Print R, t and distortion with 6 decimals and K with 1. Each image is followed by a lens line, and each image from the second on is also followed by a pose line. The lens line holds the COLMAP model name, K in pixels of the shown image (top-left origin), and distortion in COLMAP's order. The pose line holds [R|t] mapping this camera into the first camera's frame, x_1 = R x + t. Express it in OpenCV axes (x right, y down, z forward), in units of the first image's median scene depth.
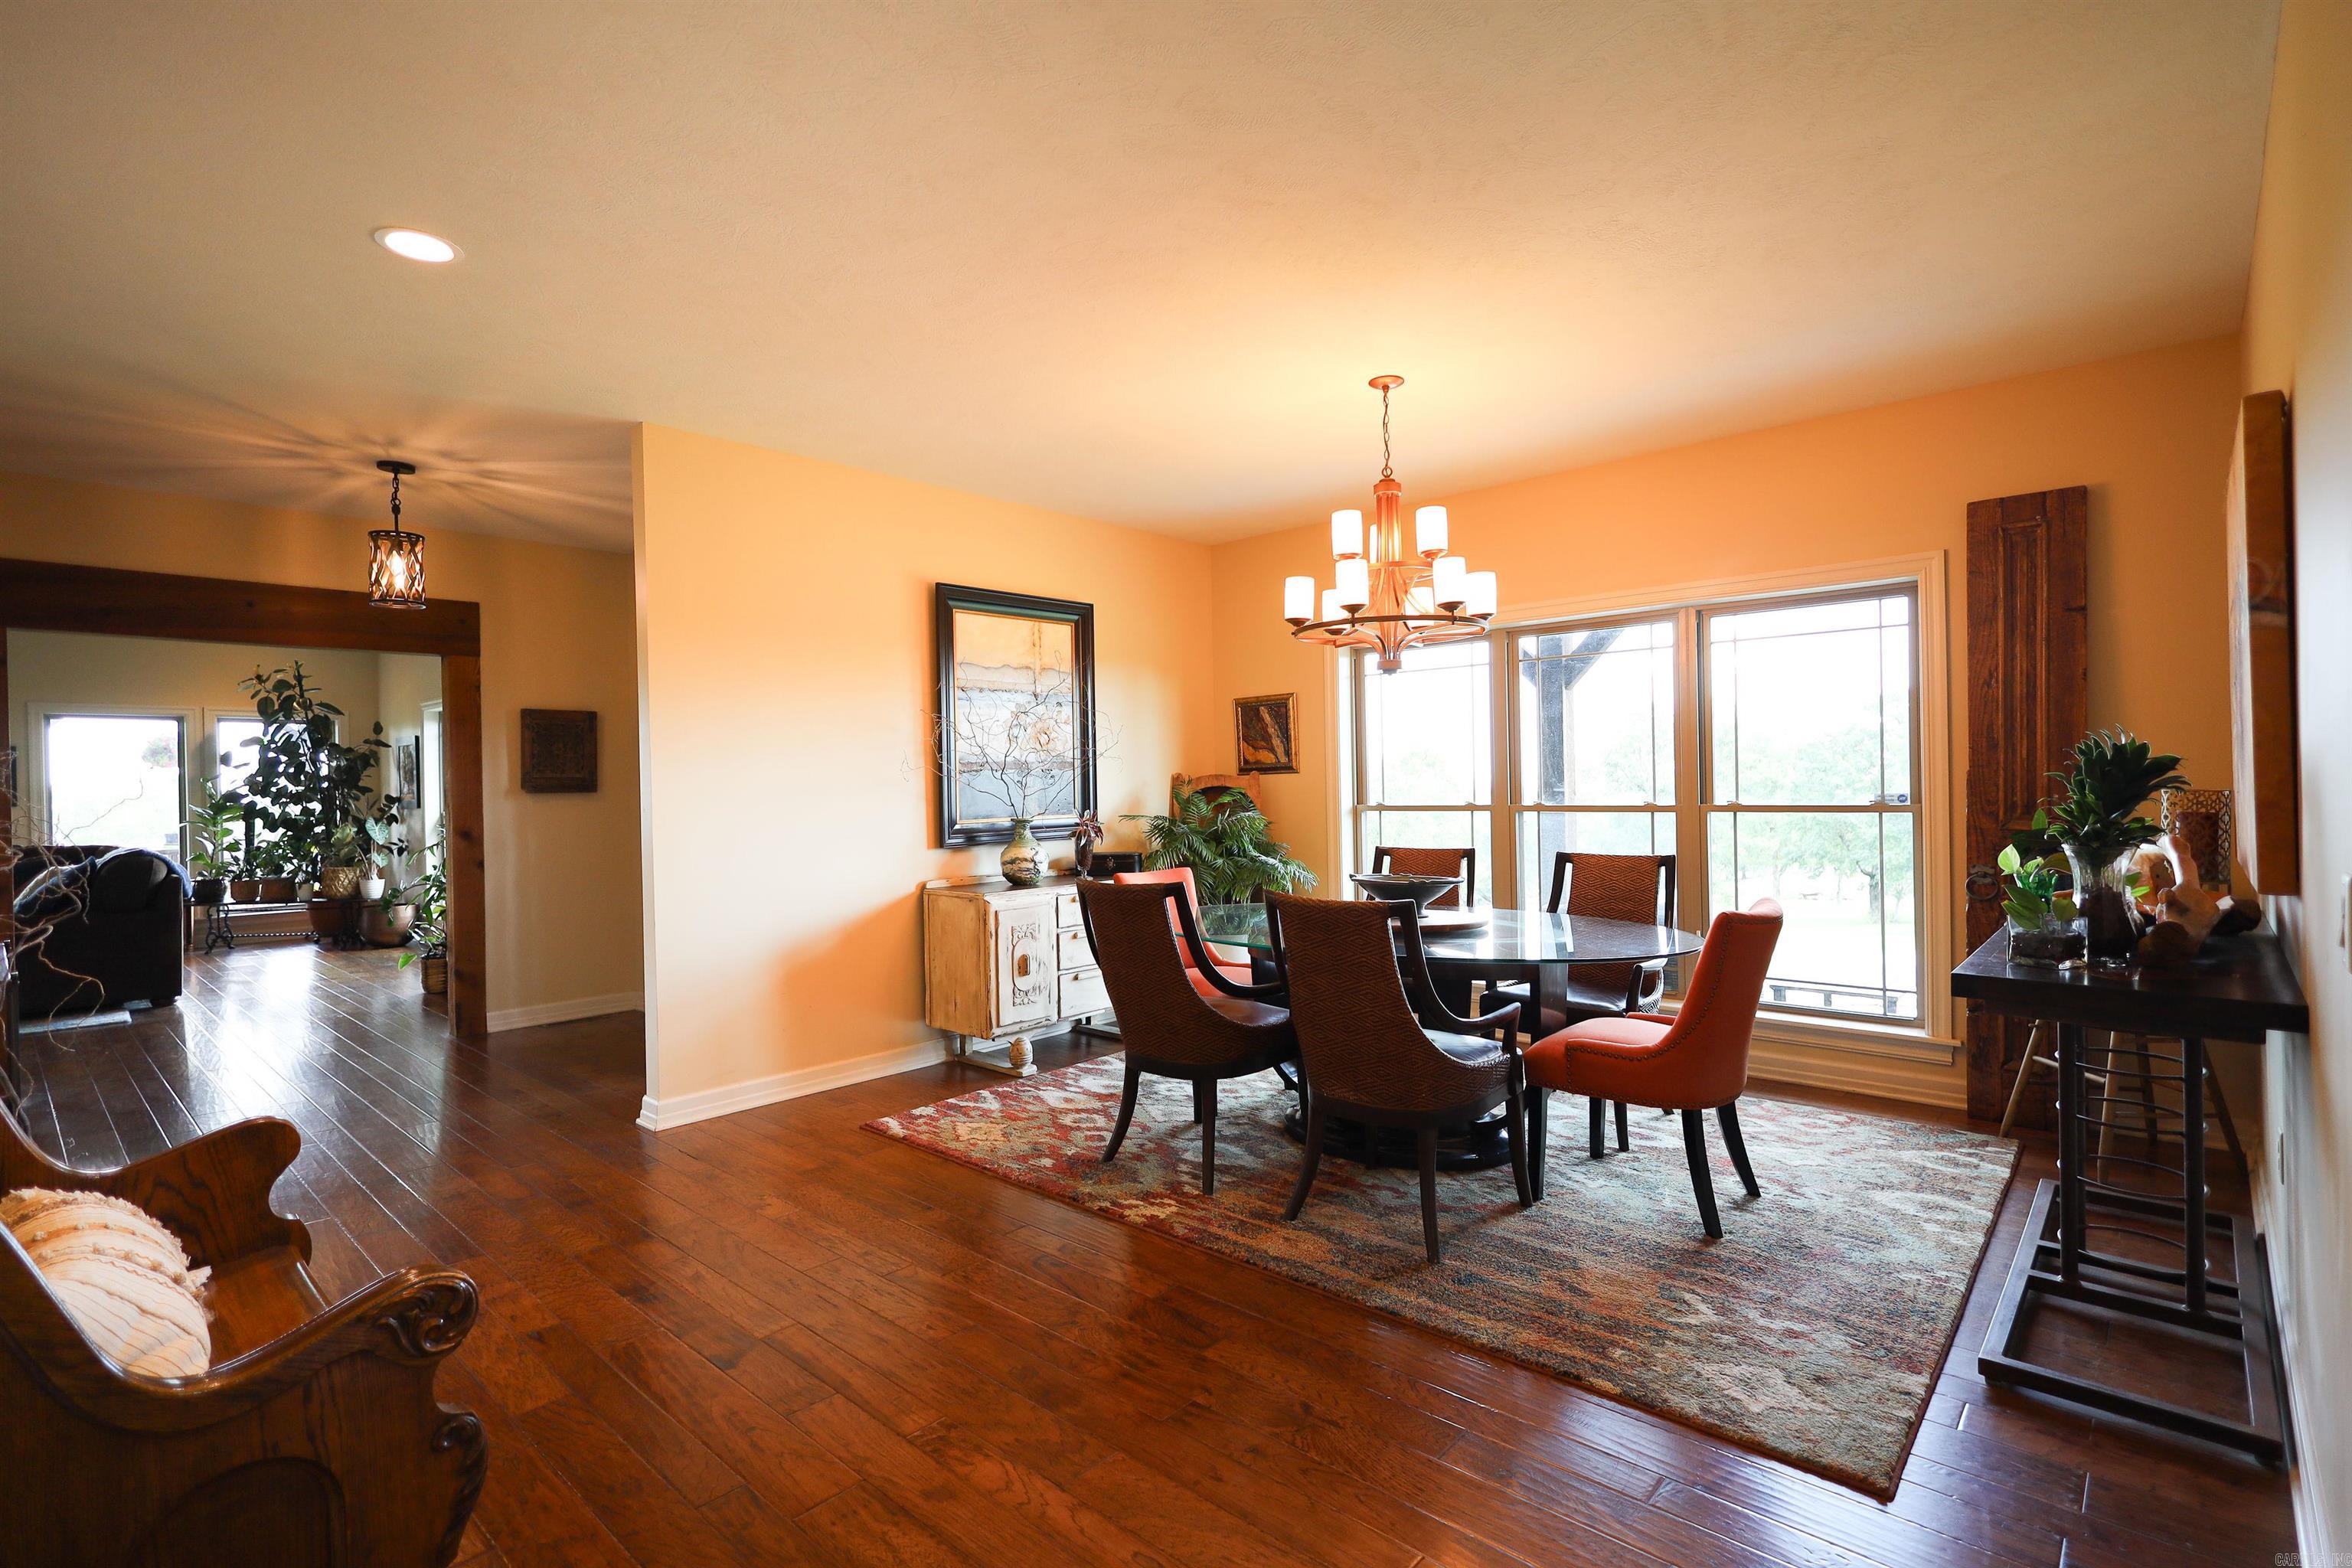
lens RADIAL K [[1101.1, 0, 1176.0], [0, 1101.1, 784.0], [0, 0, 1]] dist [0.001654, 0.000023]
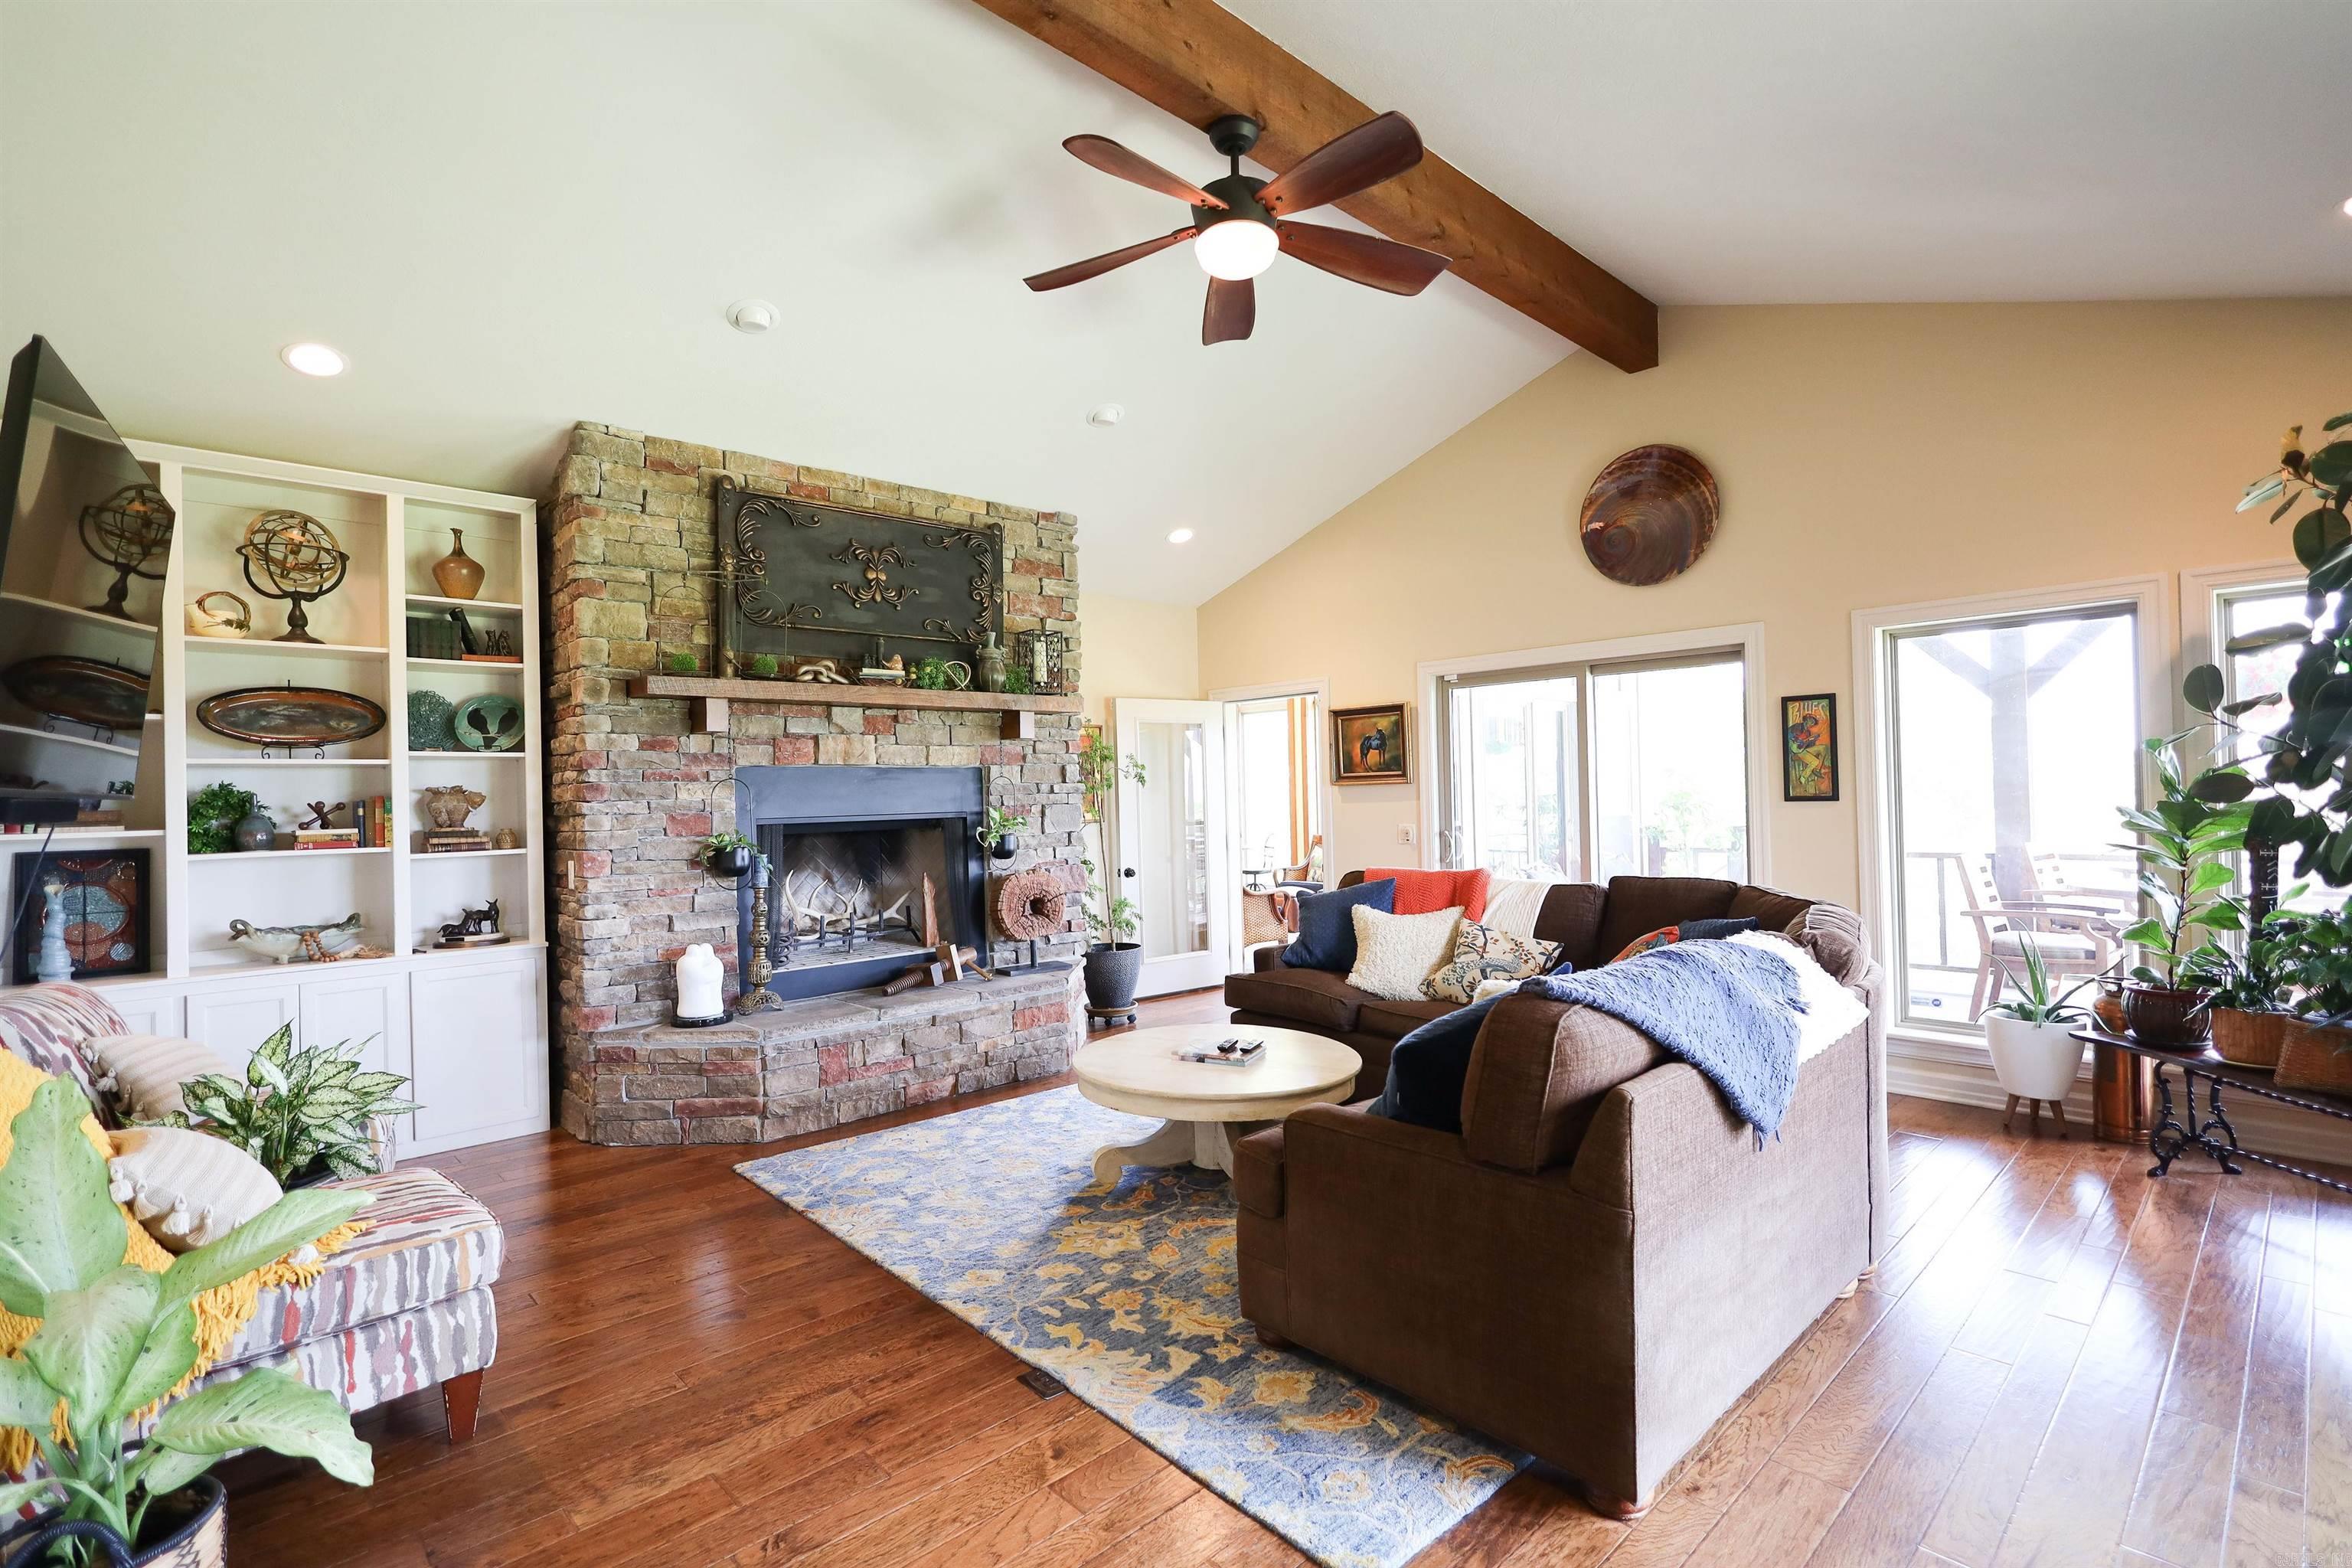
lens RADIAL K [[1101.1, 0, 1176.0], [0, 1101.1, 784.0], [0, 0, 1]] dist [0.001654, 0.000023]
pose [[-0.070438, 0.011392, -0.997451, -0.442955], [0.024846, 0.999645, 0.009663, -0.001967], [0.997207, -0.024102, -0.070696, 0.659931]]
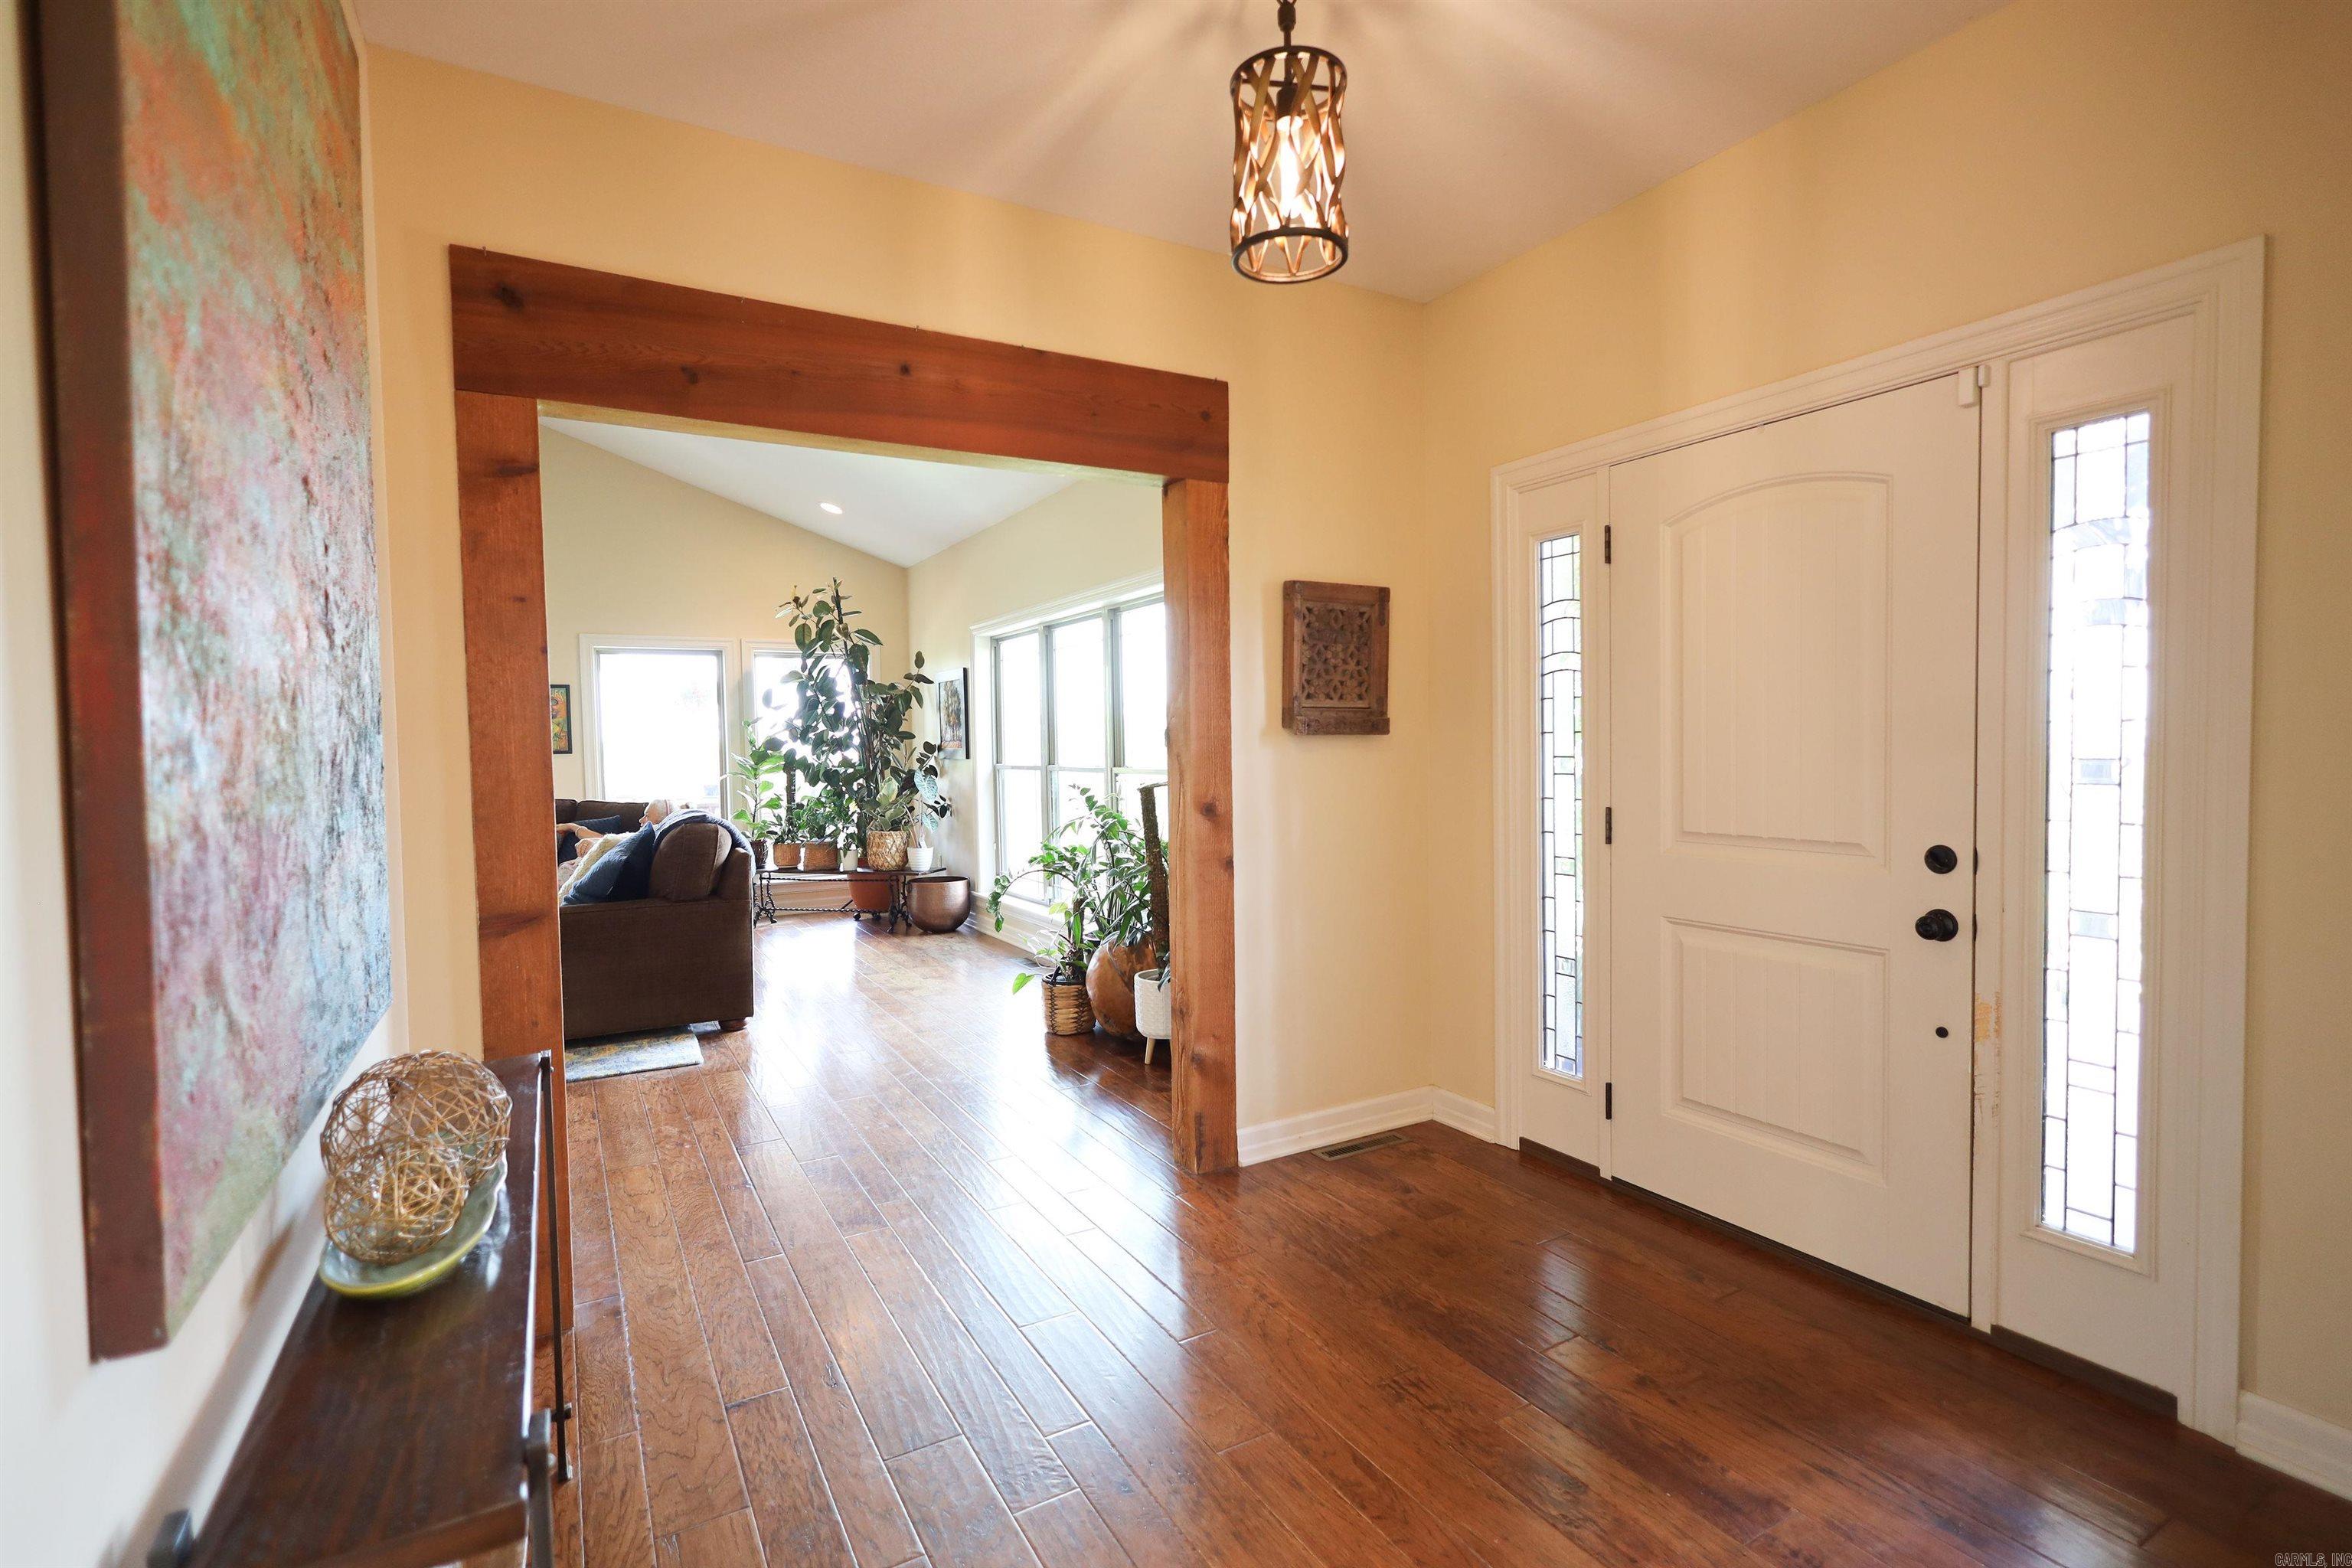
lens RADIAL K [[1101.1, 0, 1176.0], [0, 1101.1, 784.0], [0, 0, 1]] dist [0.001654, 0.000023]
pose [[0.951837, 0.013904, -0.306291, -0.305089], [-0.000715, 0.999069, 0.043131, 0.005794], [0.306605, -0.040834, 0.950960, 0.293925]]
